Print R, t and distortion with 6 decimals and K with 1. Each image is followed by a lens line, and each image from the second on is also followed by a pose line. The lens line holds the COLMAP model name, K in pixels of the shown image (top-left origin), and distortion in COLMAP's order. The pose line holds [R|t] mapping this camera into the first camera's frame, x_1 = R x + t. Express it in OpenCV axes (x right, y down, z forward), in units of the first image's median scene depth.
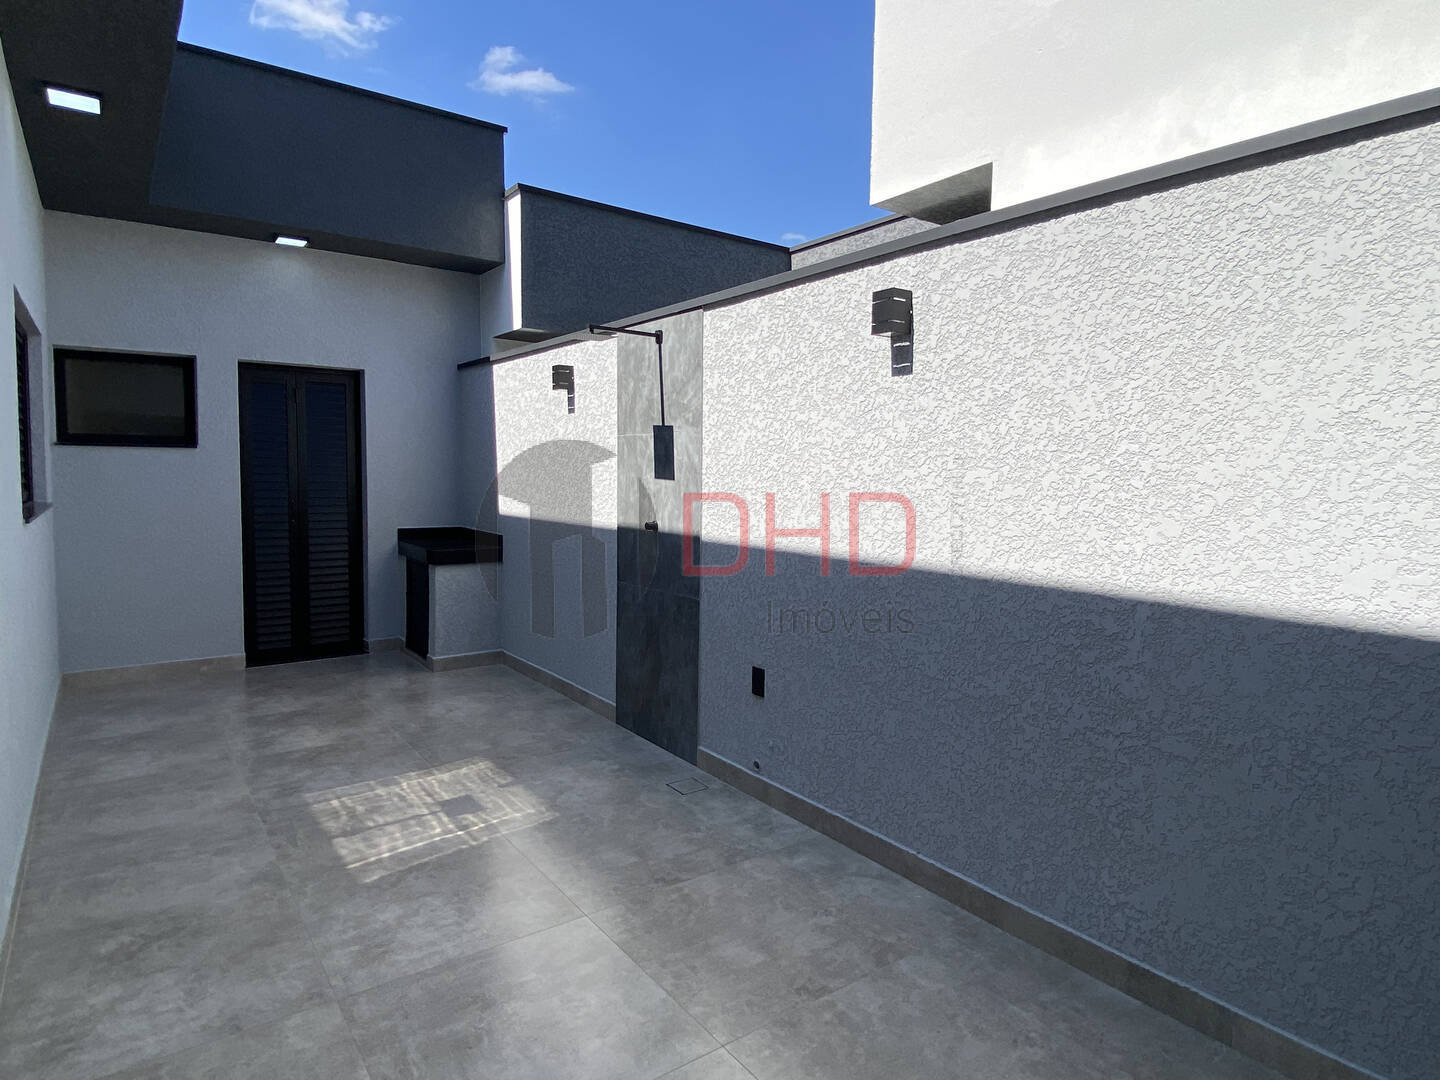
lens RADIAL K [[837.4, 0, 720.0], [0, 837.4, 540.0], [0, 0, 1]] dist [0.121639, -0.115889]
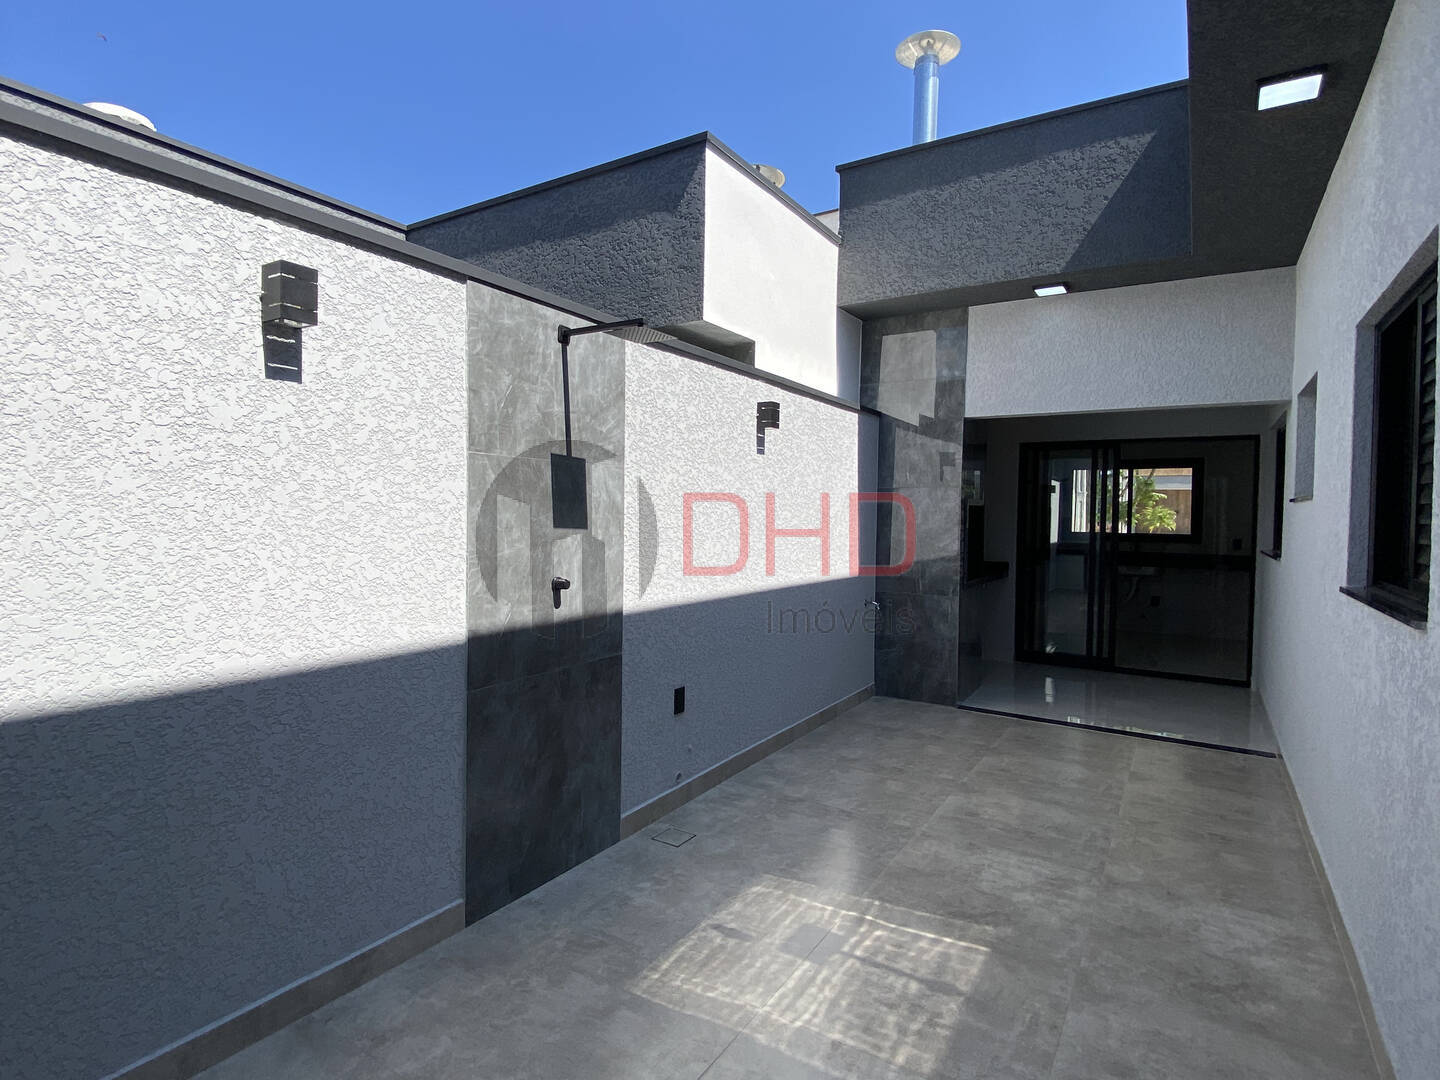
lens RADIAL K [[886.3, 0, 720.0], [0, 886.3, 540.0], [0, 0, 1]] dist [0.086518, -0.000346]
pose [[-0.446986, -0.053937, 0.892913, -0.938319], [0.043299, 0.995706, 0.081822, -0.126154], [-0.893492, 0.075236, -0.442731, 1.348591]]
